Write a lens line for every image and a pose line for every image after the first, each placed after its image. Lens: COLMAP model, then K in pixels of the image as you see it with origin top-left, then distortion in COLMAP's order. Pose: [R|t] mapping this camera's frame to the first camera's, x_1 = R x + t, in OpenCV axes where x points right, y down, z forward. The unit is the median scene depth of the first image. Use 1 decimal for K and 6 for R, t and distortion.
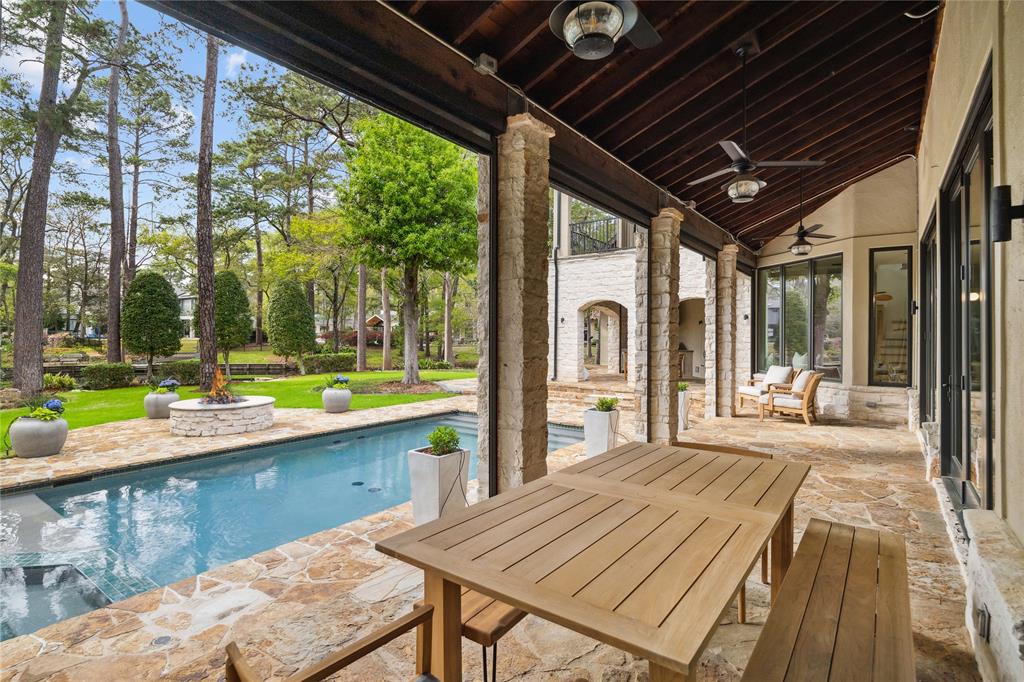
lens RADIAL K [[502.0, 0, 510.6], [0, 502.0, 336.6], [0, 0, 1]] dist [-0.004279, -0.000224]
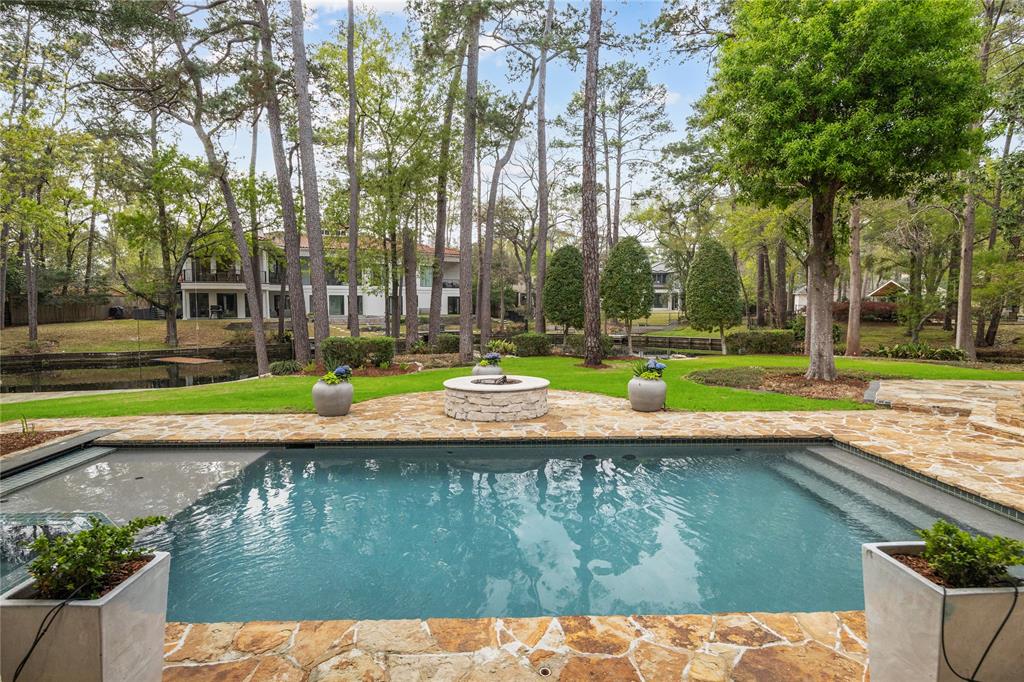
lens RADIAL K [[546.5, 0, 508.8], [0, 546.5, 345.3], [0, 0, 1]] dist [-0.003035, -0.000351]
pose [[0.626491, 0.050656, -0.777781, 0.103926], [-0.000063, 0.997889, 0.064941, 0.003345], [0.779429, -0.040636, 0.625172, 0.256736]]
